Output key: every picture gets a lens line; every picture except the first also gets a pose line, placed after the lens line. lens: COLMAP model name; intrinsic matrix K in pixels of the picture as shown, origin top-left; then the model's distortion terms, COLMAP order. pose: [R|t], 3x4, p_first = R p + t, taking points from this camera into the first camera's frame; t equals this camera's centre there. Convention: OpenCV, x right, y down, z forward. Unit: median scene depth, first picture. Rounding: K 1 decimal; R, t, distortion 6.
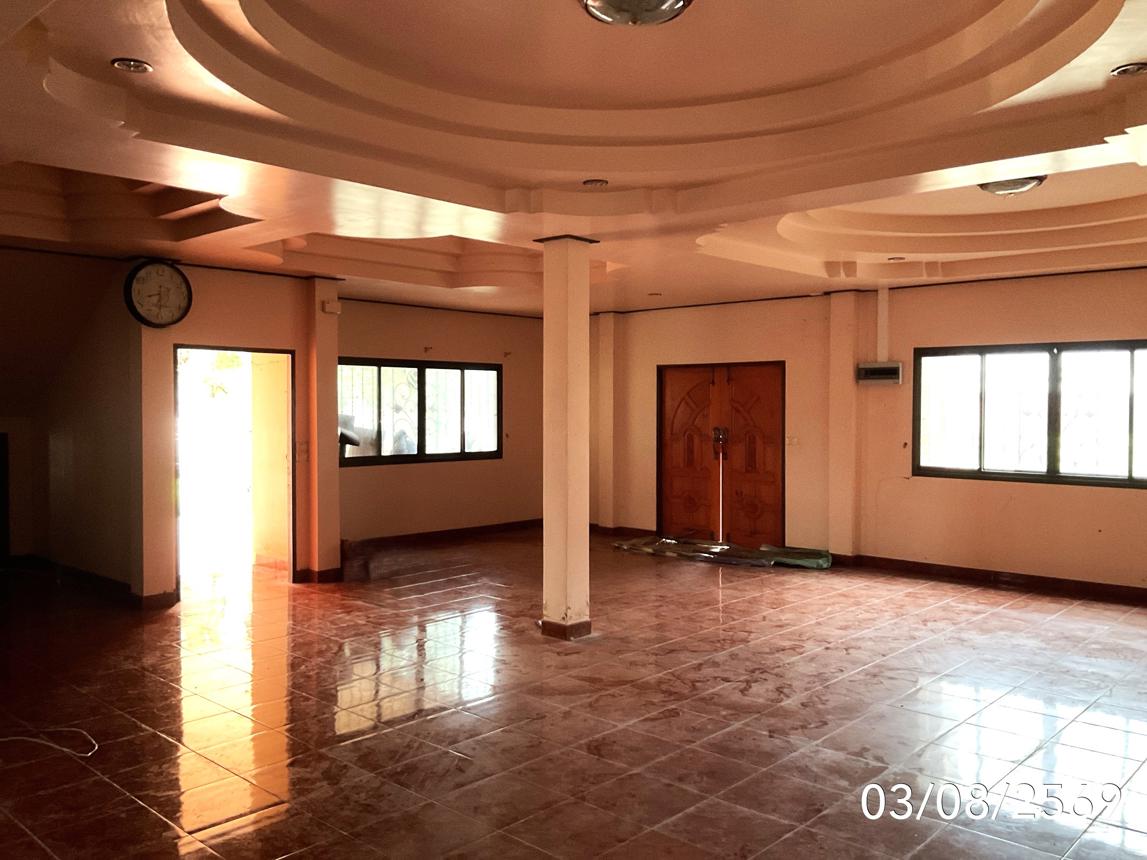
lens RADIAL K [[942.0, 0, 575.2], [0, 942.0, 429.4], [0, 0, 1]] dist [-0.002534, -0.009328]
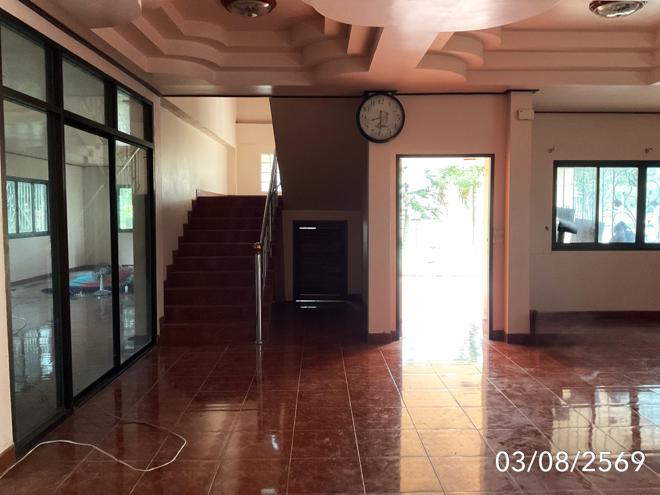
lens RADIAL K [[542.1, 0, 327.2], [0, 542.1, 247.4], [0, 0, 1]] dist [-0.002534, -0.009328]
pose [[0.676007, 0.044590, -0.735545, 0.079252], [-0.014253, 0.998772, 0.047448, 0.007482], [0.736758, -0.021591, 0.675812, 0.336009]]
